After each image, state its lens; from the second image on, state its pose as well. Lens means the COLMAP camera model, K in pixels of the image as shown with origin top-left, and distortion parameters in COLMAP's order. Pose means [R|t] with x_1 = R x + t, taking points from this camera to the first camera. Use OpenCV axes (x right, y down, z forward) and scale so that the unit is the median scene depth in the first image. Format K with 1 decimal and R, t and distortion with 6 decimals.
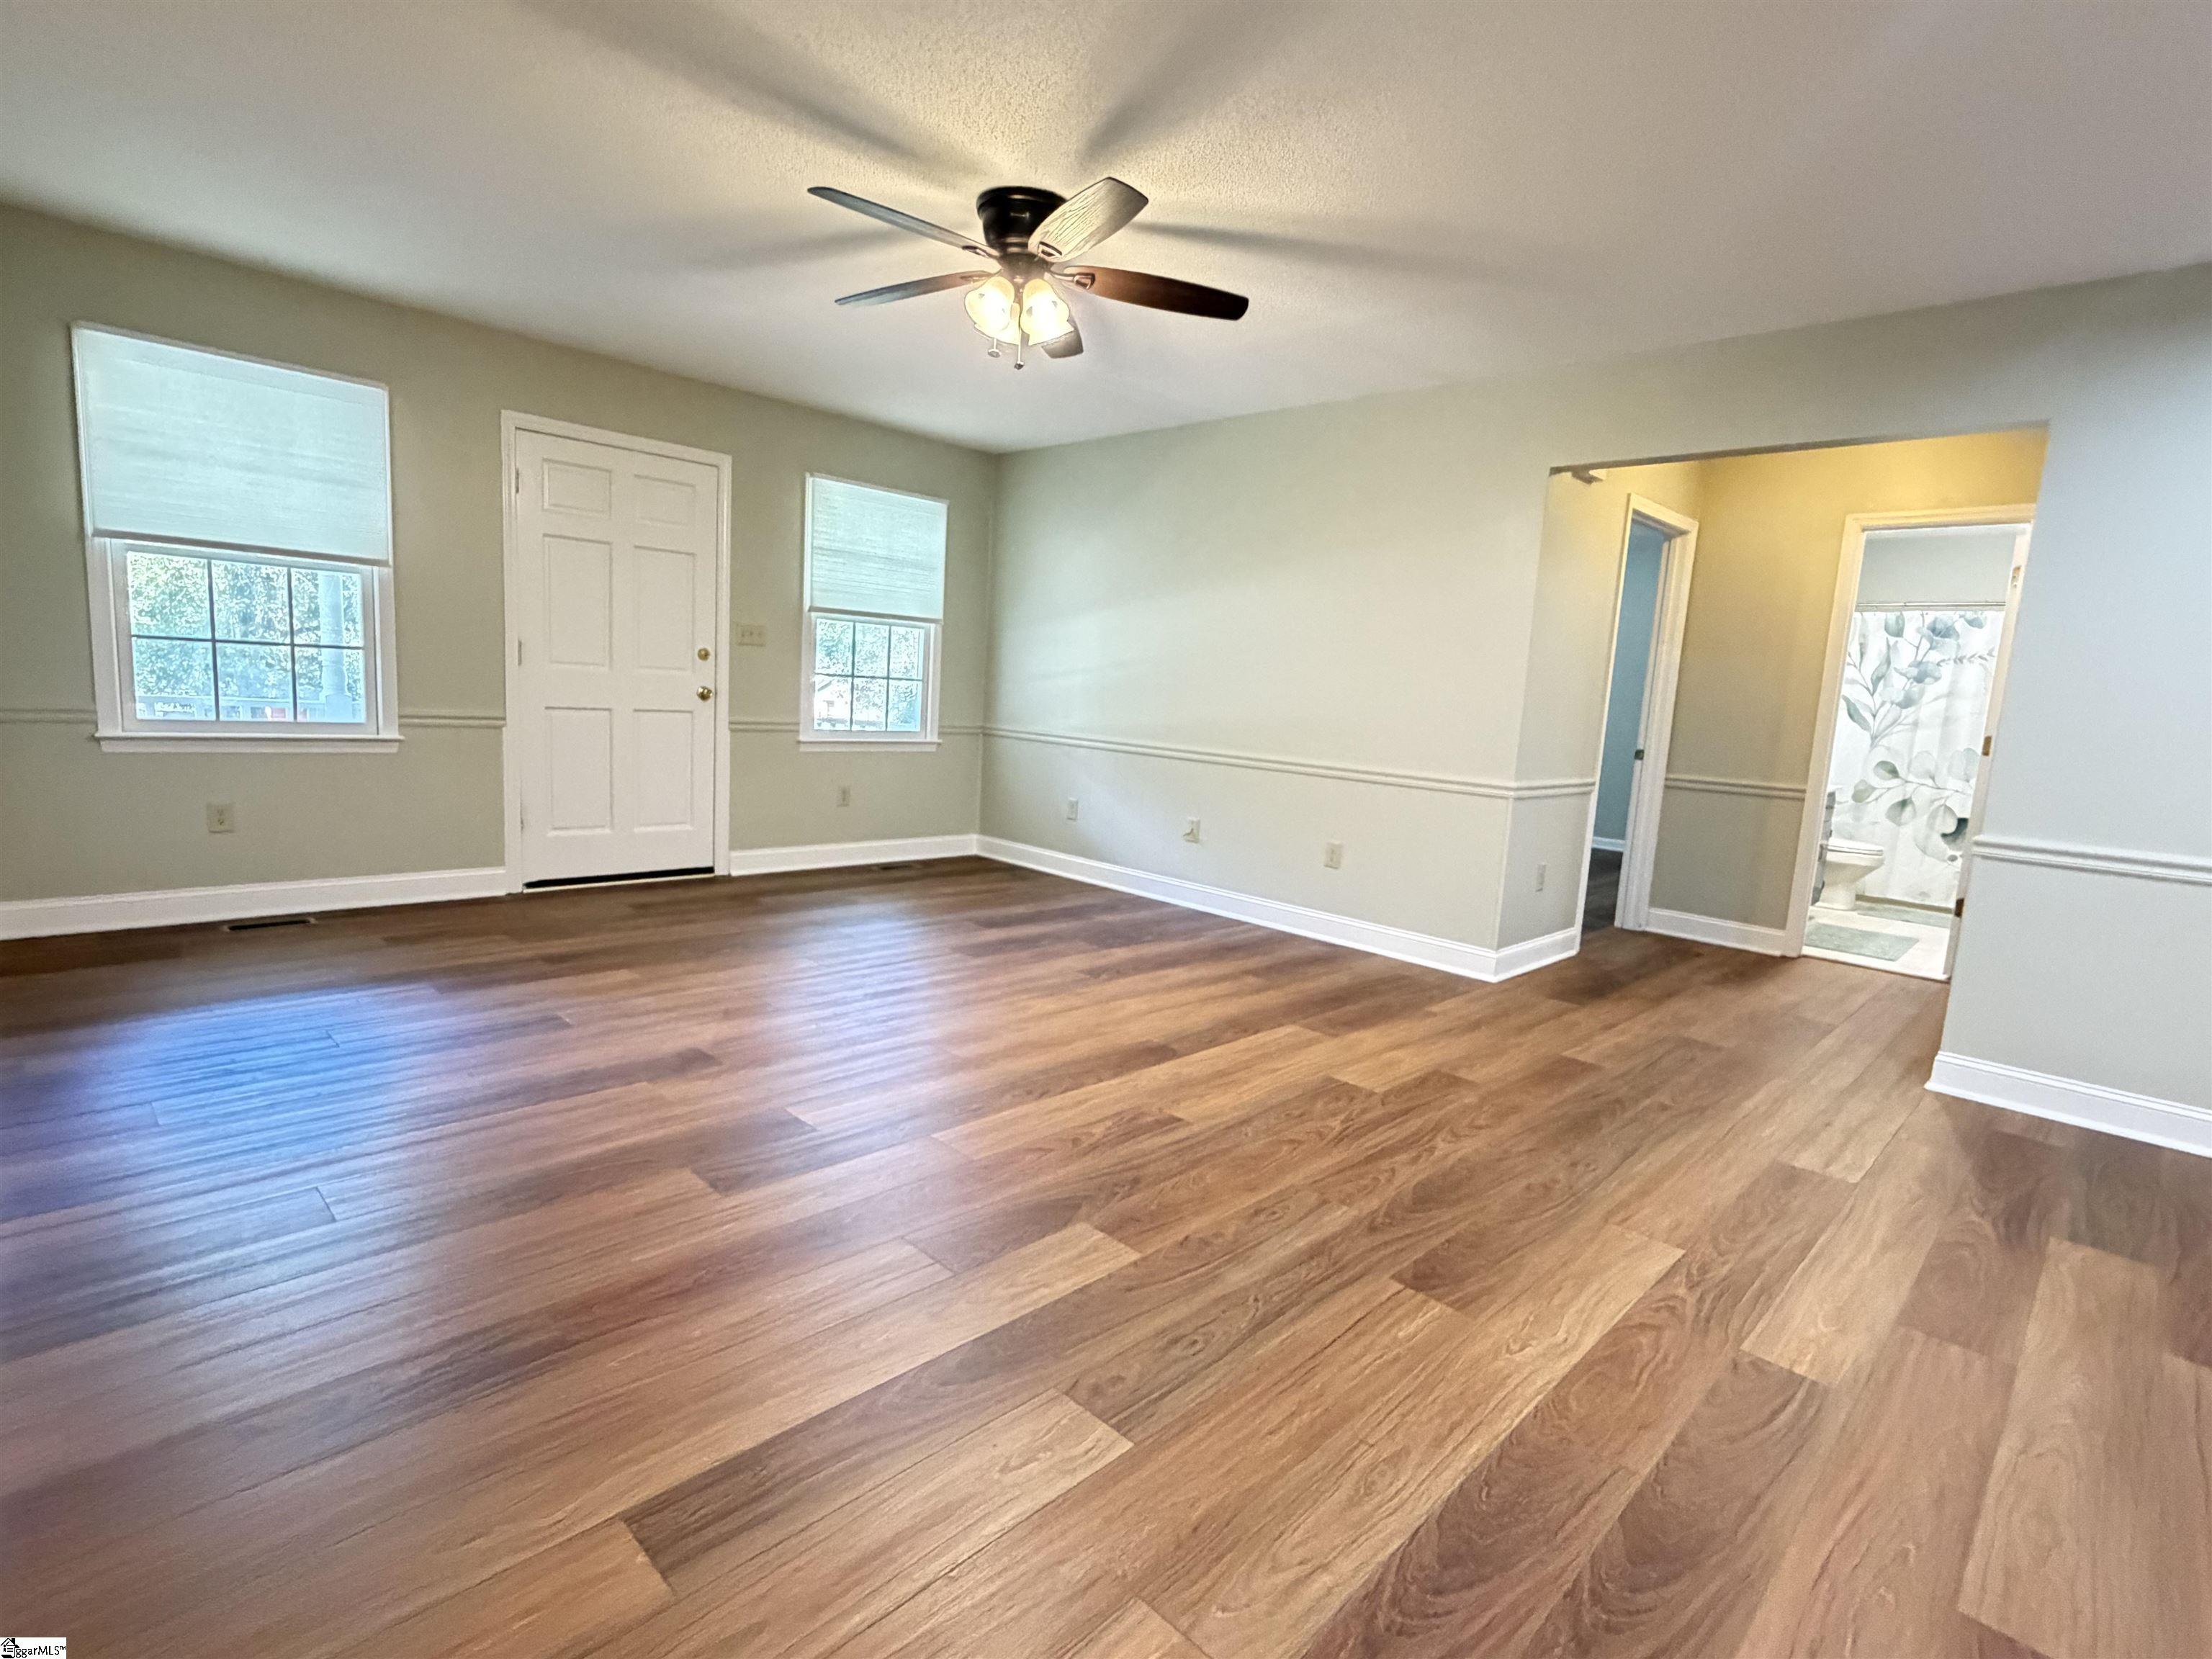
lens RADIAL K [[1081.4, 0, 1104.9], [0, 1081.4, 838.9], [0, 0, 1]] dist [0.003480, -0.000780]
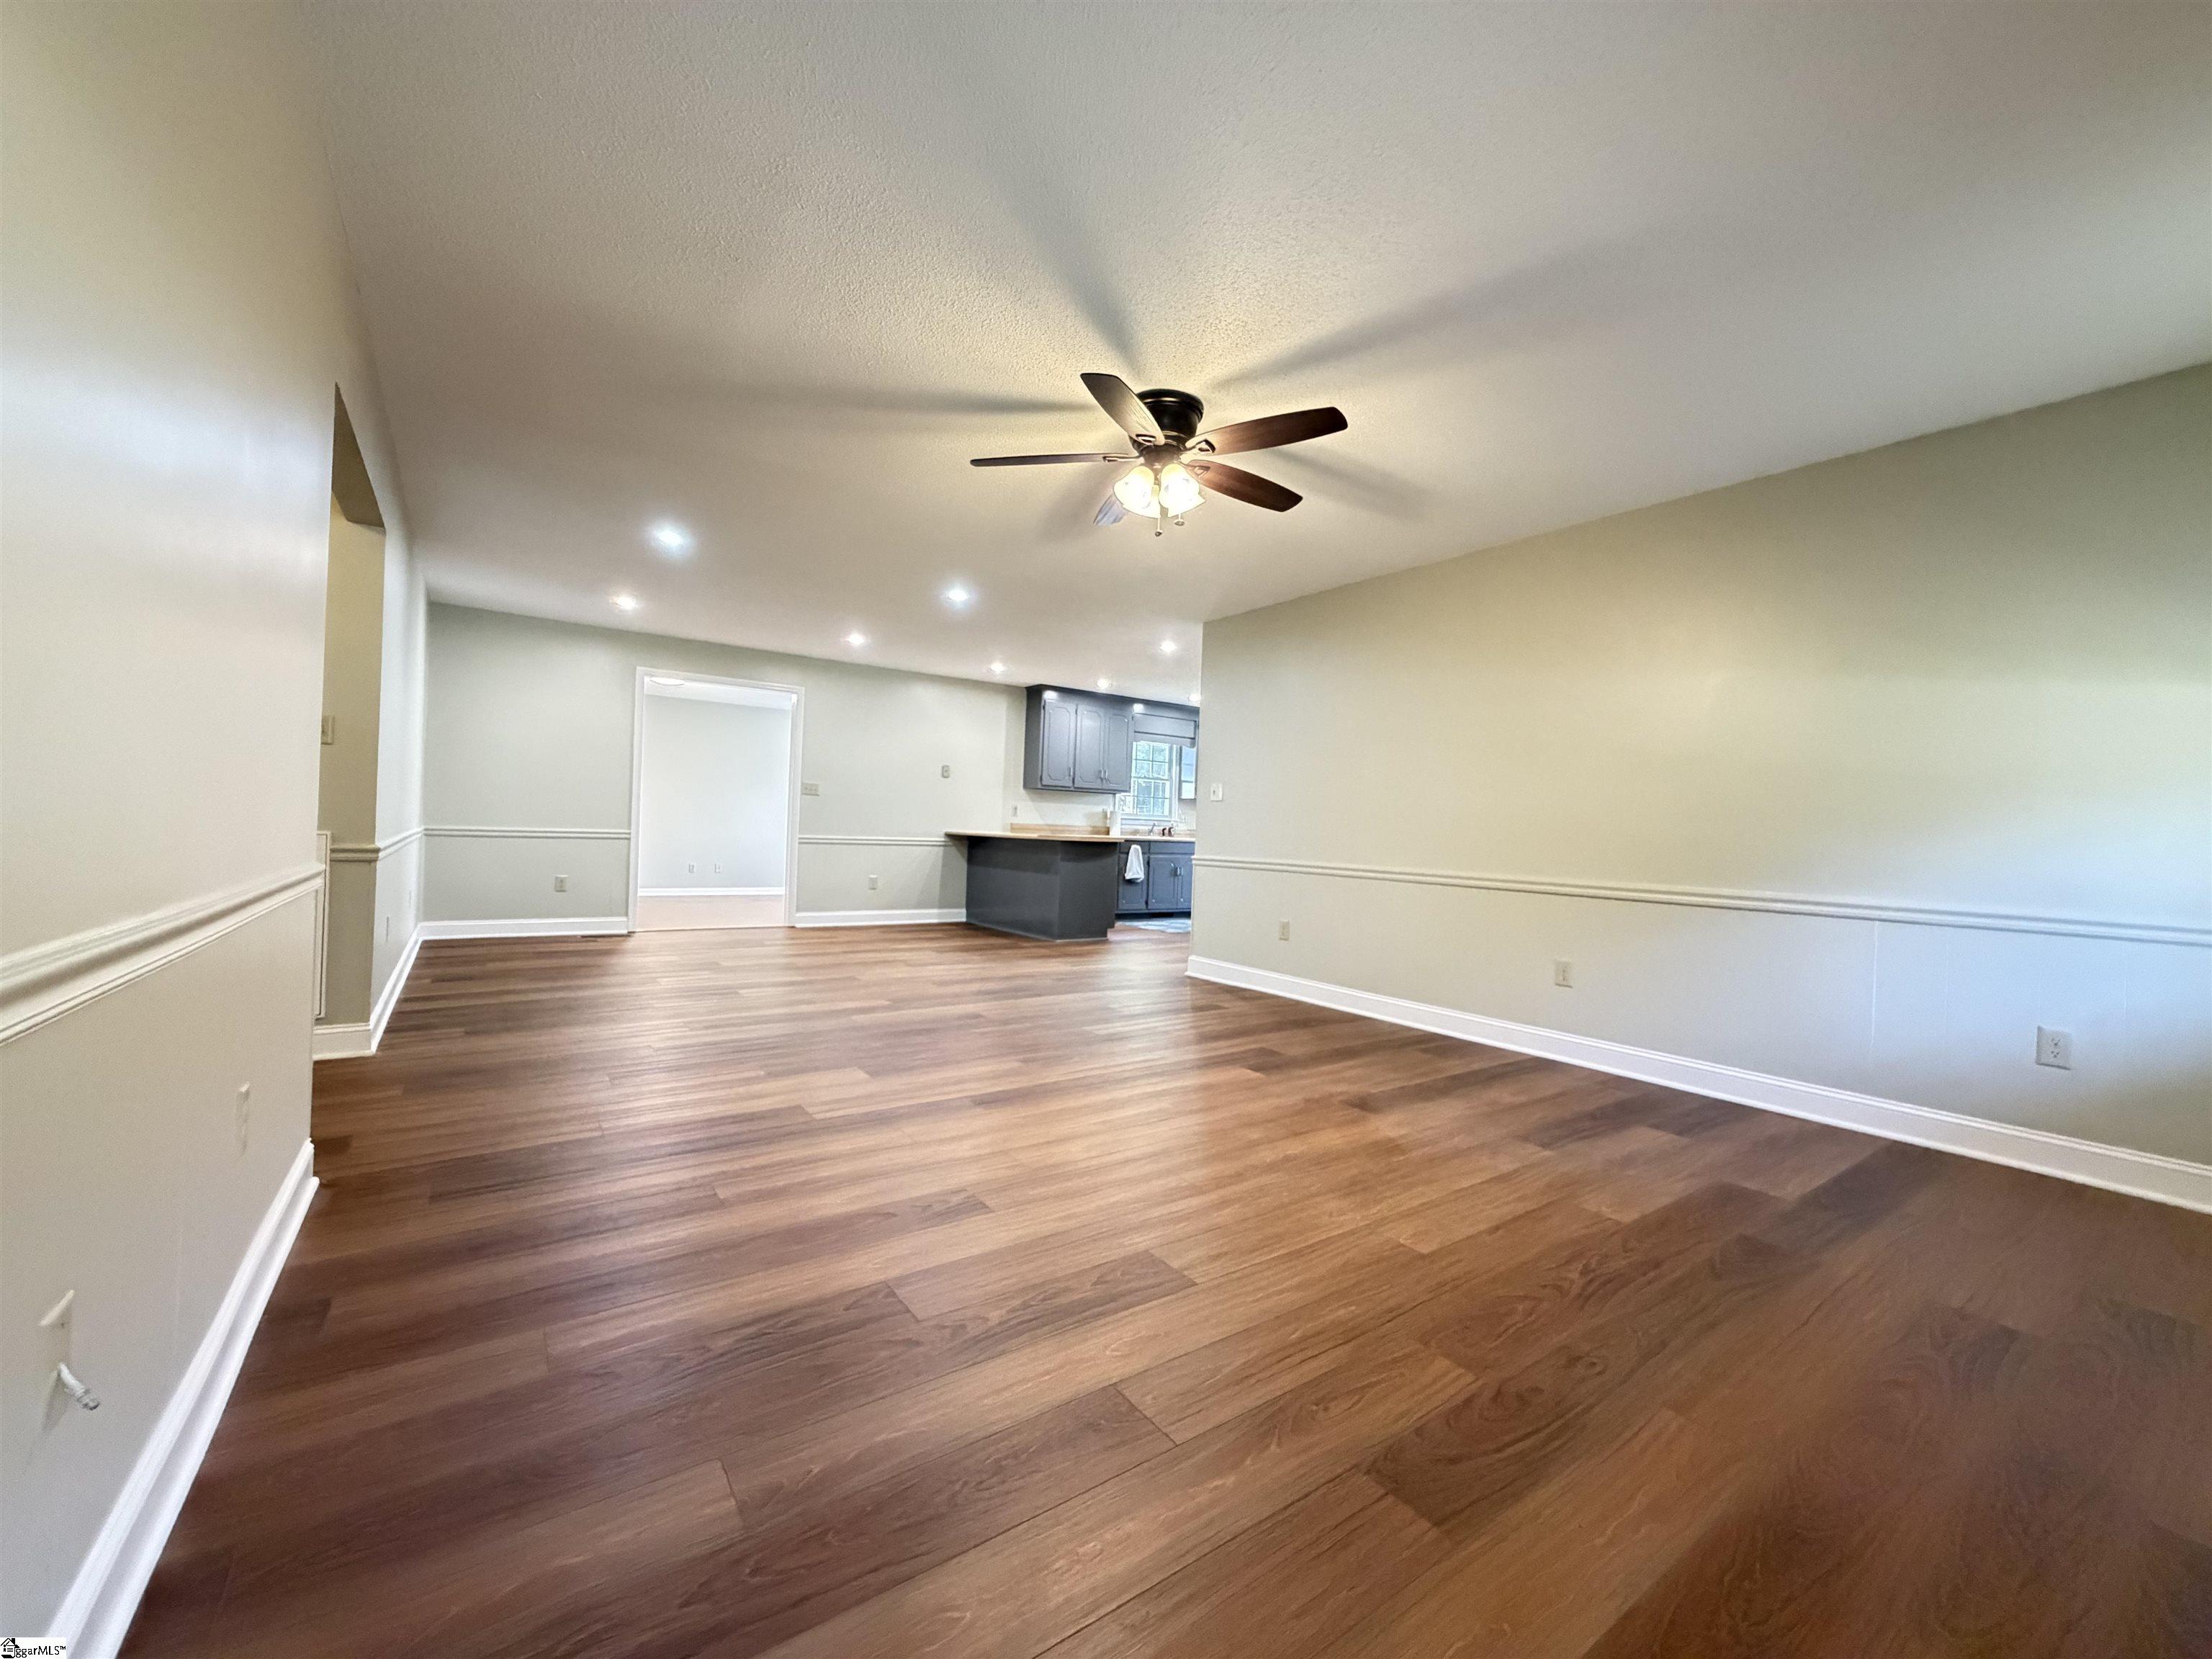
lens RADIAL K [[878.1, 0, 1103.3], [0, 878.1, 833.9], [0, 0, 1]] dist [0.001368, -0.000442]
pose [[-0.980183, -0.096606, 0.172939, -0.182768], [-0.070295, 0.985834, 0.152282, -0.209155], [-0.185201, 0.137107, -0.973089, 1.659823]]
